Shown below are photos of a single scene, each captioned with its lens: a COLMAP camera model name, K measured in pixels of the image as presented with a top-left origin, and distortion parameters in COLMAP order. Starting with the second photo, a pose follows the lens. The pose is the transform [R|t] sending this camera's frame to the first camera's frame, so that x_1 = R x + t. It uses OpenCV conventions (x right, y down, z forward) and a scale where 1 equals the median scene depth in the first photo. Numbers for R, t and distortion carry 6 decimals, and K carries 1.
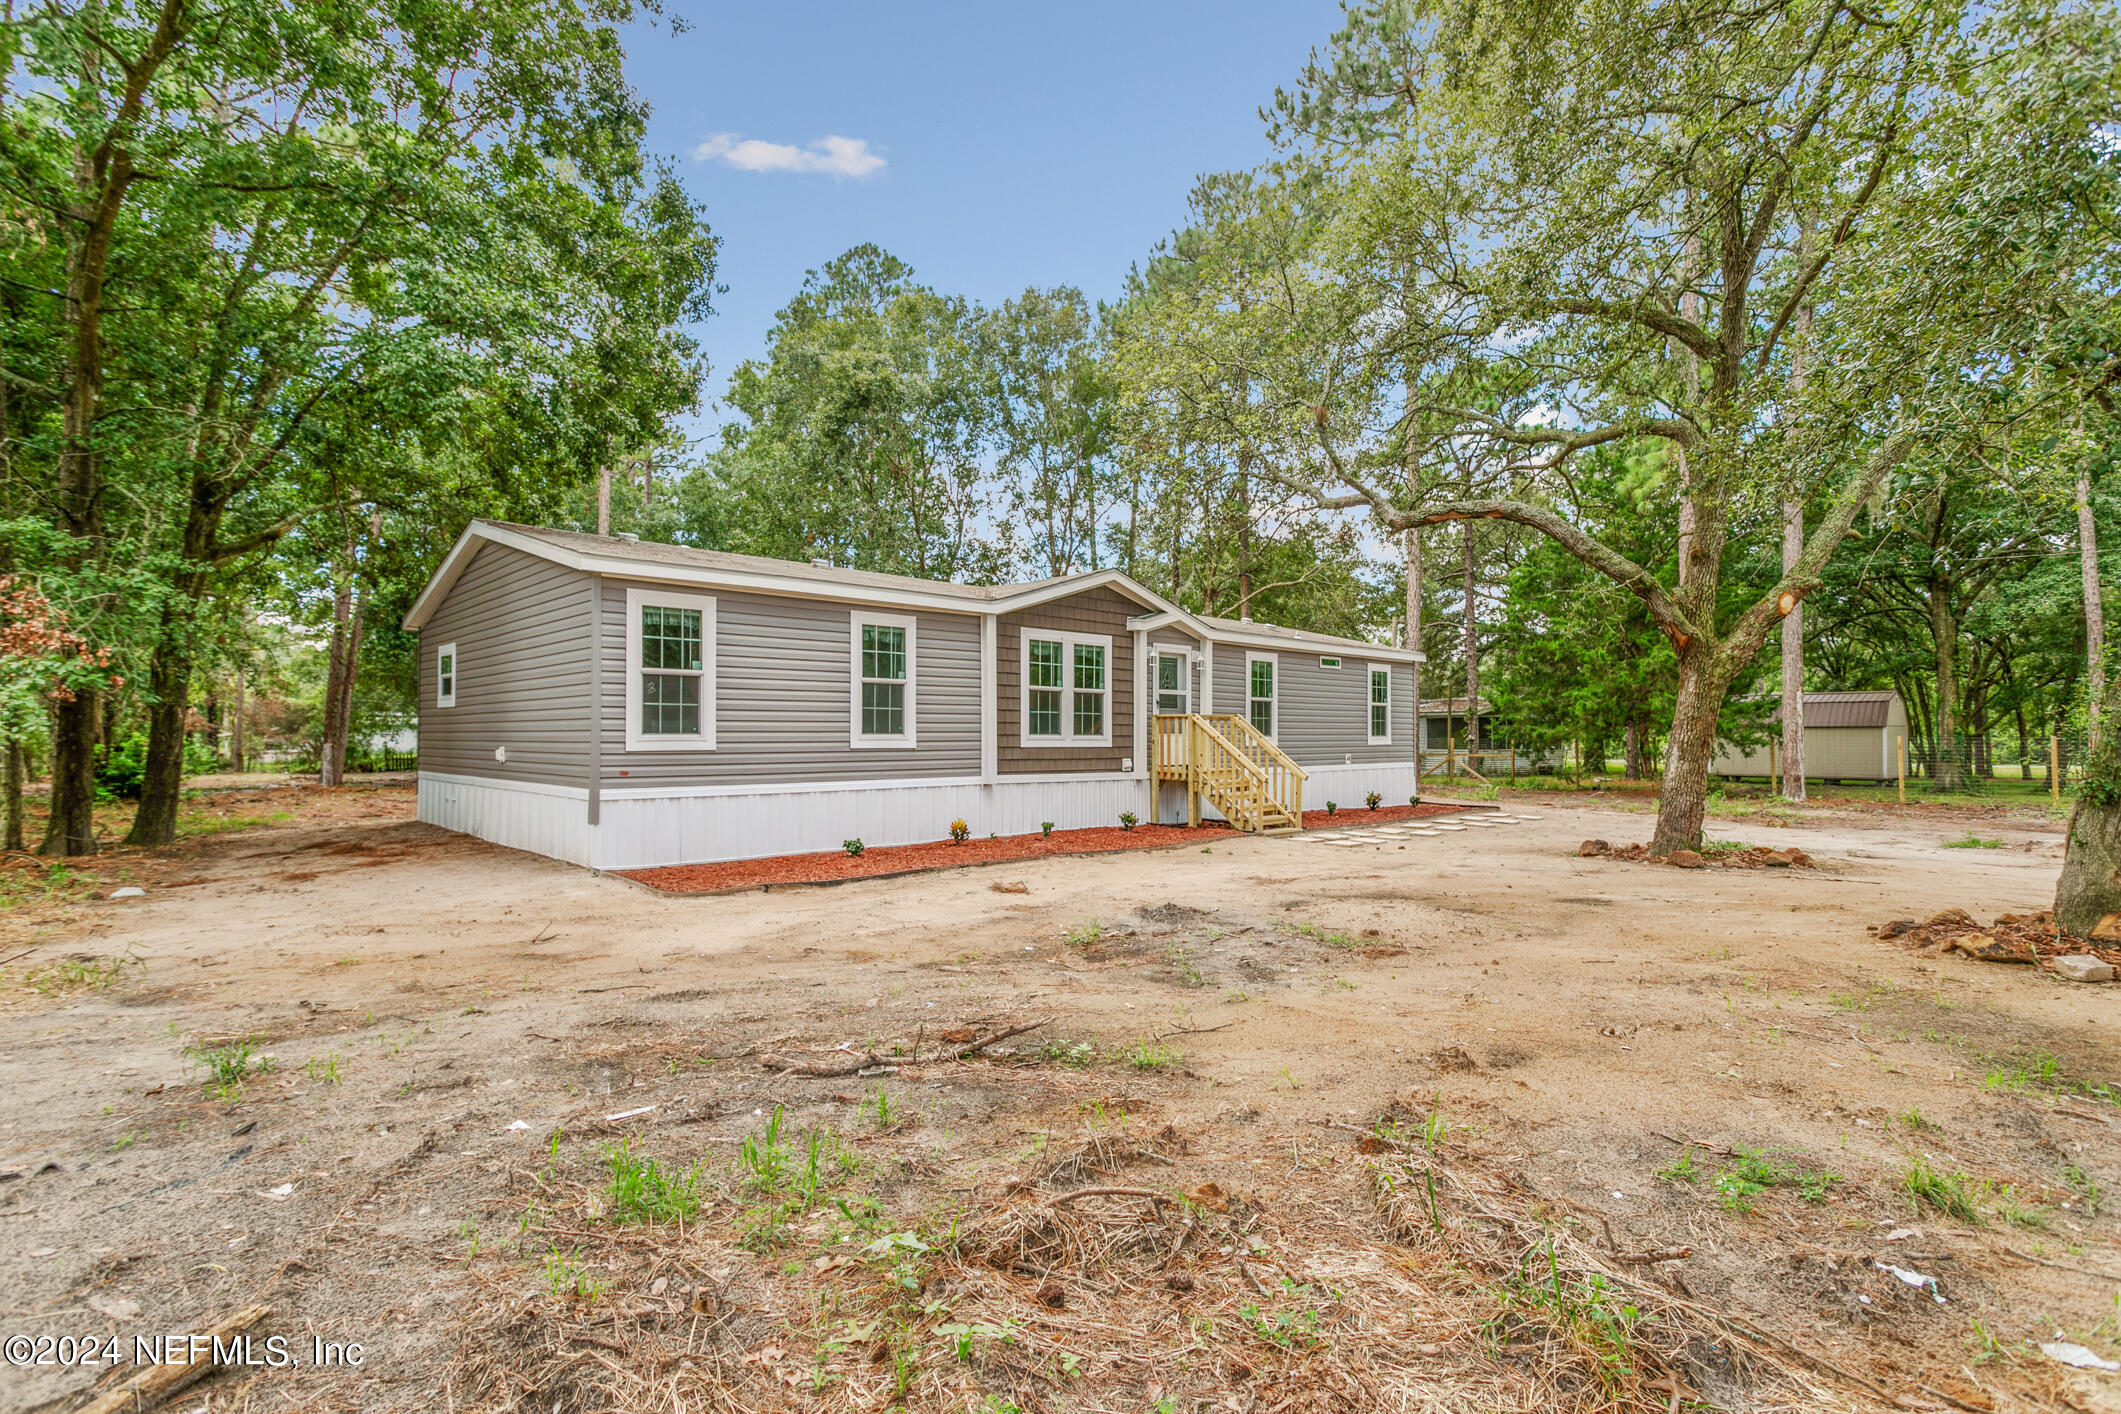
lens RADIAL K [[1020.8, 0, 1053.4], [0, 1020.8, 723.7], [0, 0, 1]] dist [0.000802, 0.000079]
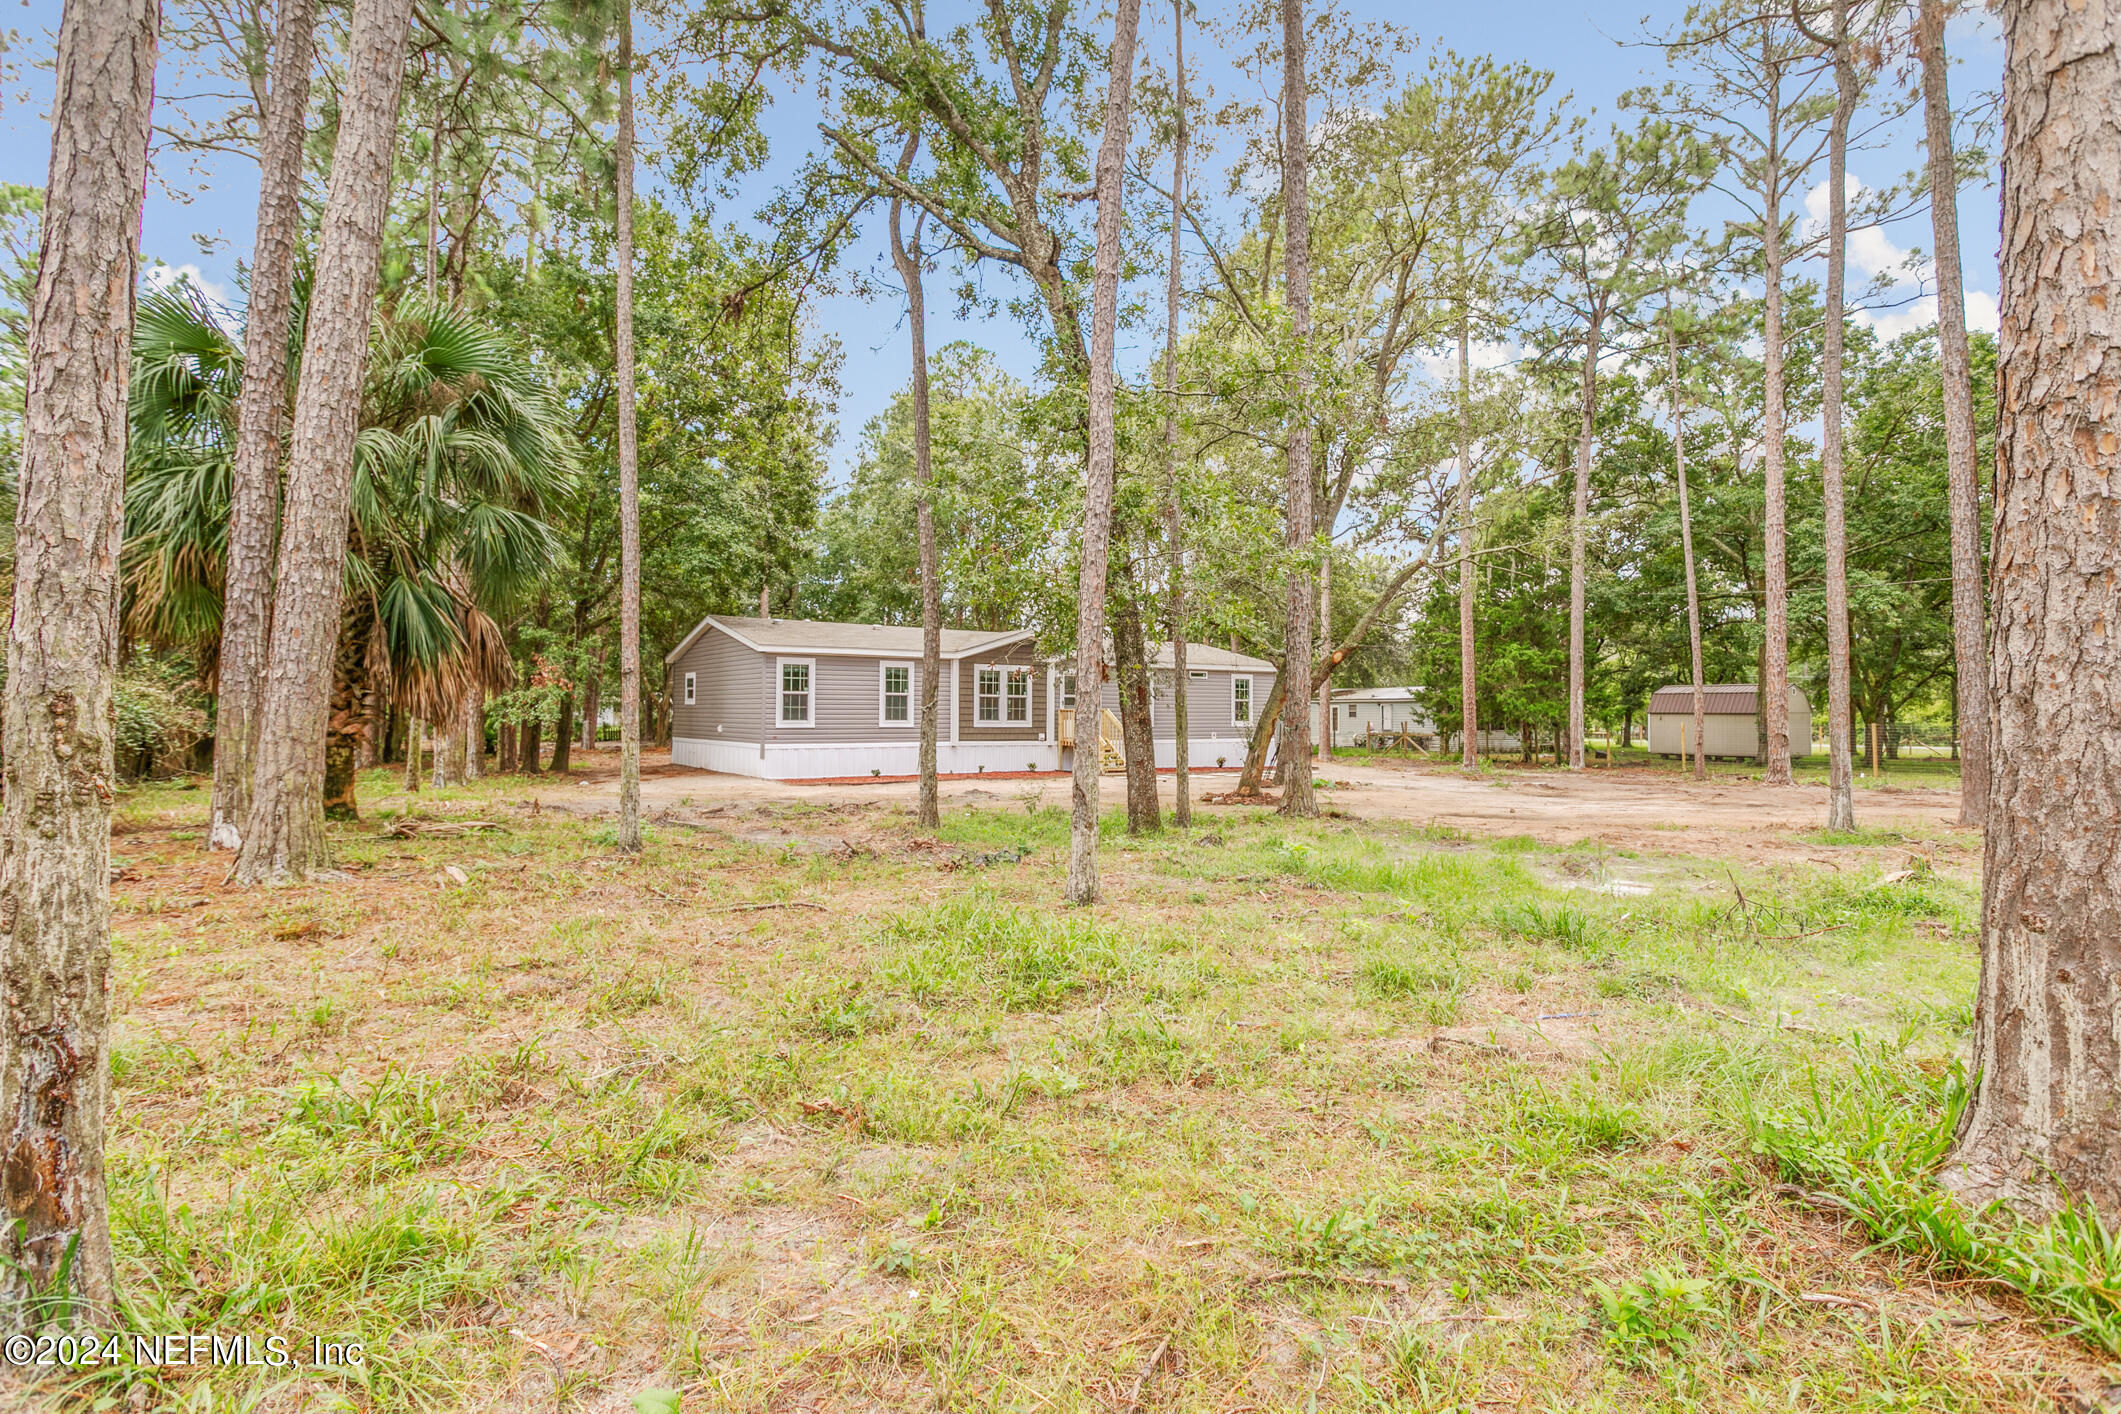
lens RADIAL K [[1020.8, 0, 1057.0], [0, 1020.8, 702.4], [0, 0, 1]] dist [0.000802, 0.000079]
pose [[0.991311, 0.003791, -0.131486, 0.351500], [-0.003643, 0.999992, 0.001365, -0.024521], [0.131490, -0.000874, 0.991317, -0.822263]]
